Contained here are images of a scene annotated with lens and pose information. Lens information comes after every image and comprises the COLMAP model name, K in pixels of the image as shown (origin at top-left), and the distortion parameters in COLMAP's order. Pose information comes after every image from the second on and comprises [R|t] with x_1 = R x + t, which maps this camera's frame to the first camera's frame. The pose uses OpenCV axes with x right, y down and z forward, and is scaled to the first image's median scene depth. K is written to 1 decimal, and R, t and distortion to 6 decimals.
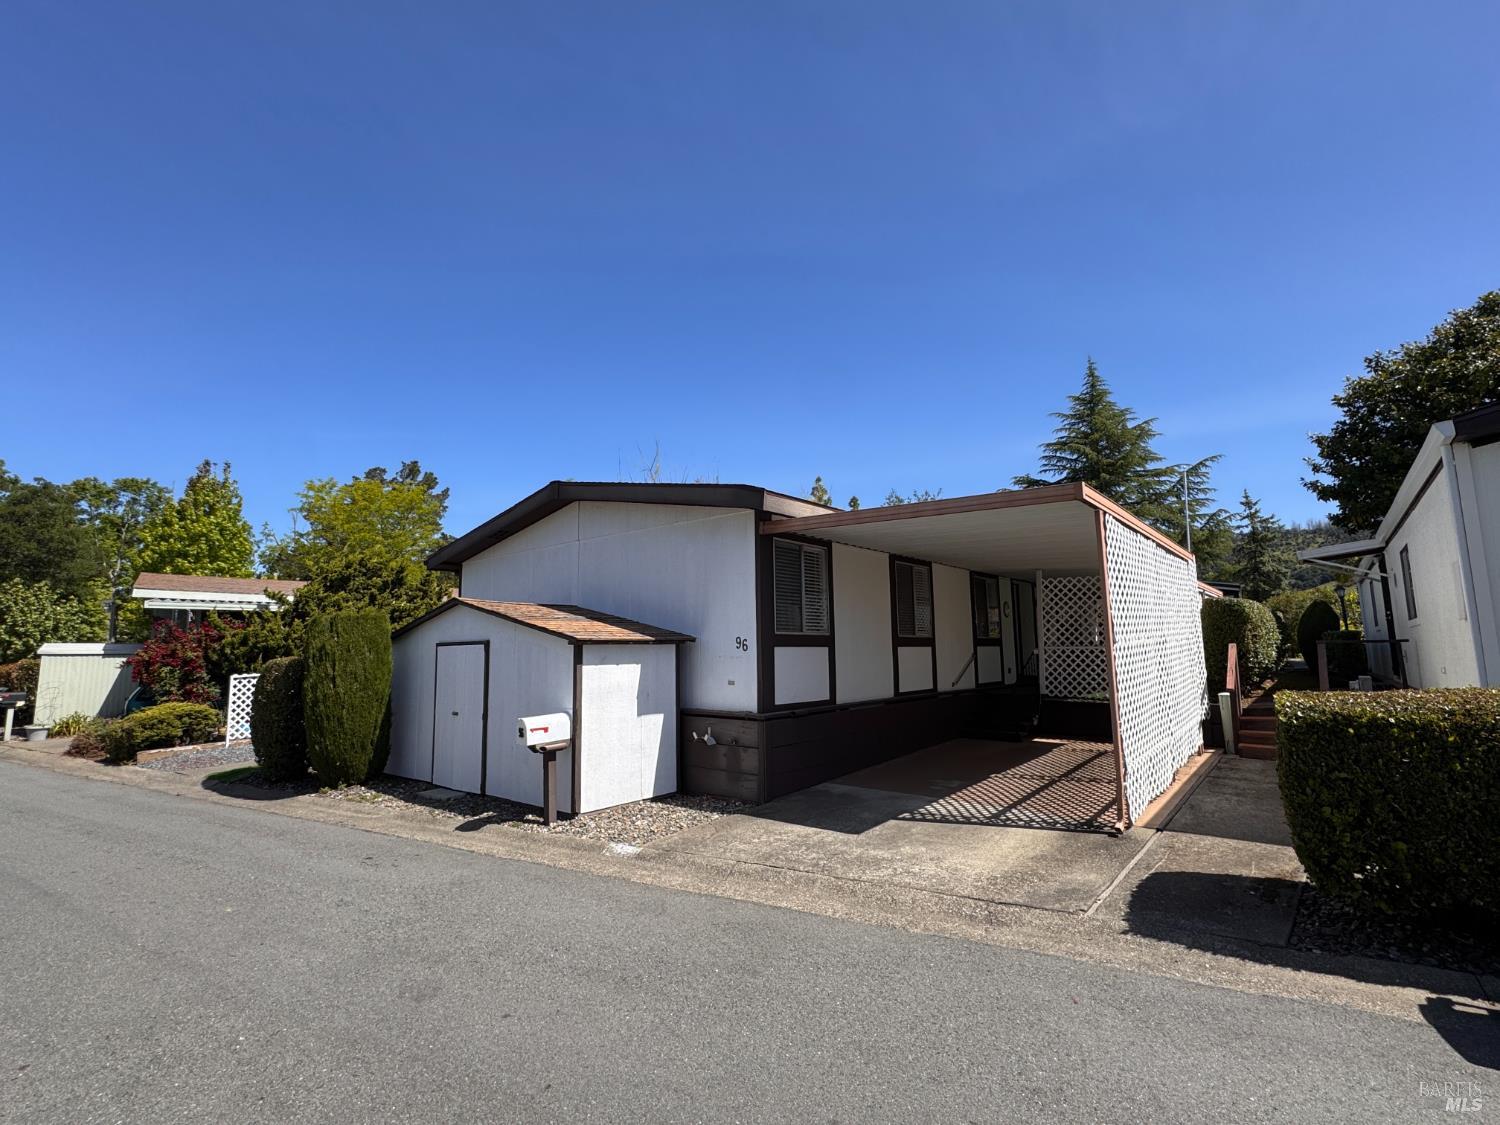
lens RADIAL K [[681.4, 0, 749.6], [0, 681.4, 563.1], [0, 0, 1]] dist [-0.000546, -0.000628]
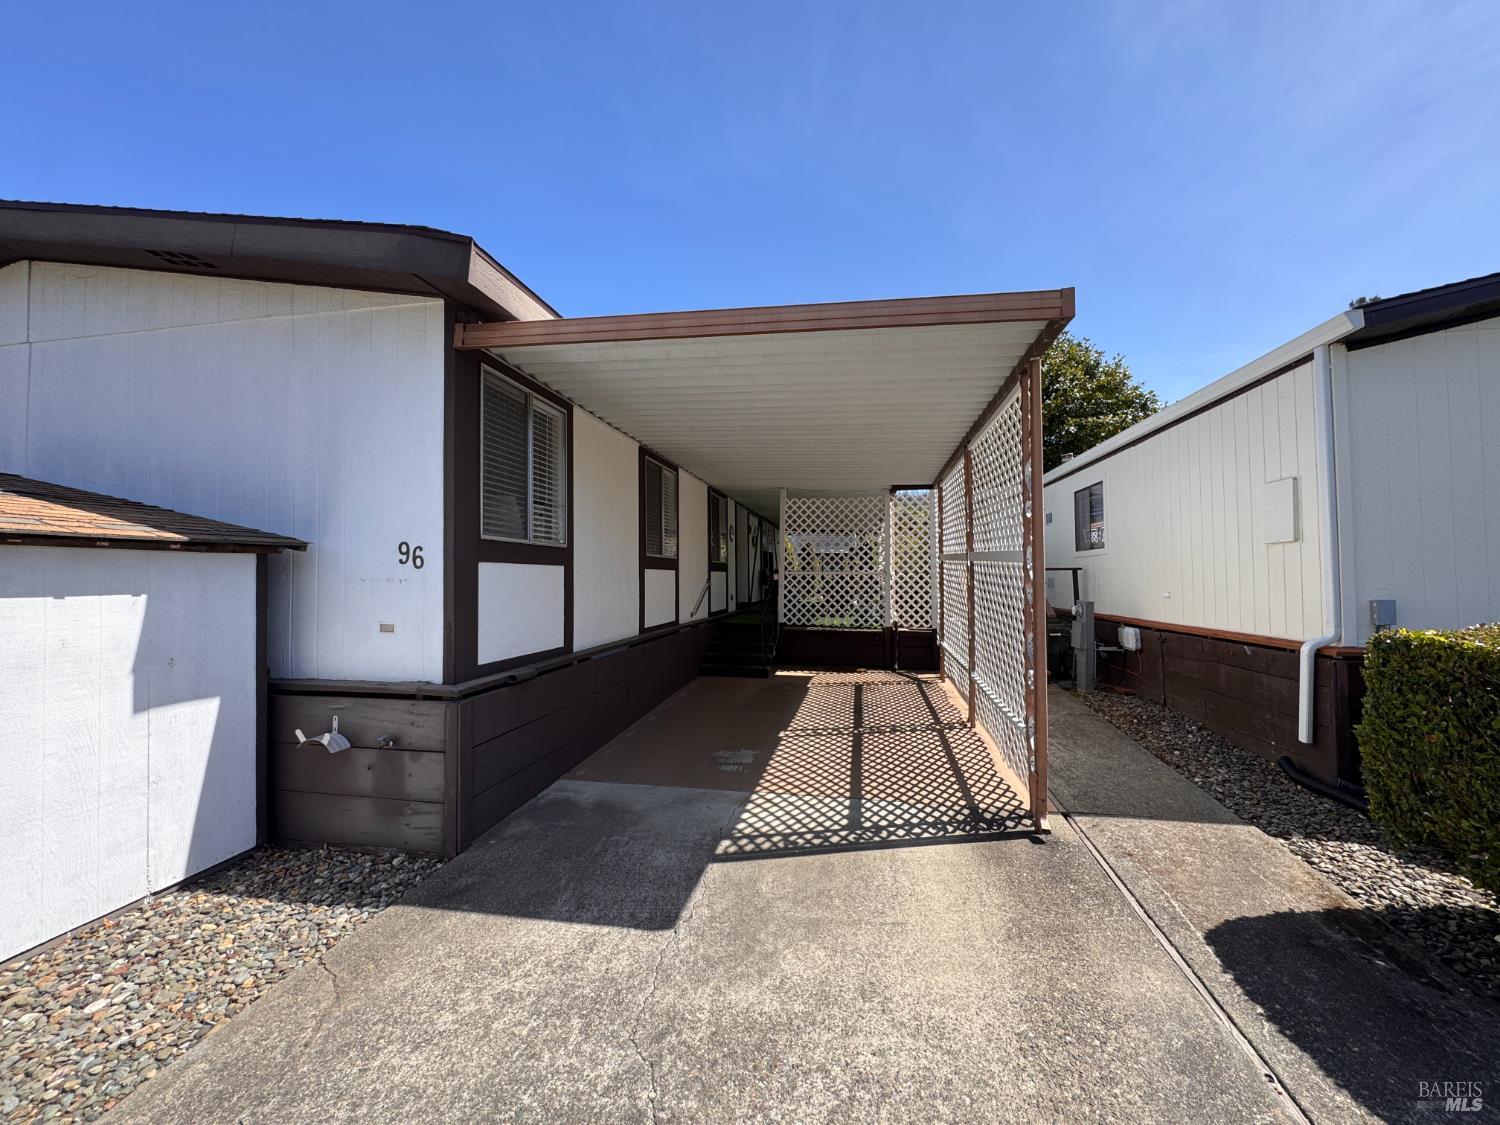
lens RADIAL K [[602.0, 0, 750.7], [0, 602.0, 562.3], [0, 0, 1]] dist [-0.003751, 0.000656]
pose [[0.872167, 0.018940, 0.488842, -0.009817], [-0.067459, 0.994361, 0.081830, 0.068035], [-0.484535, -0.104346, 0.868526, 0.466848]]
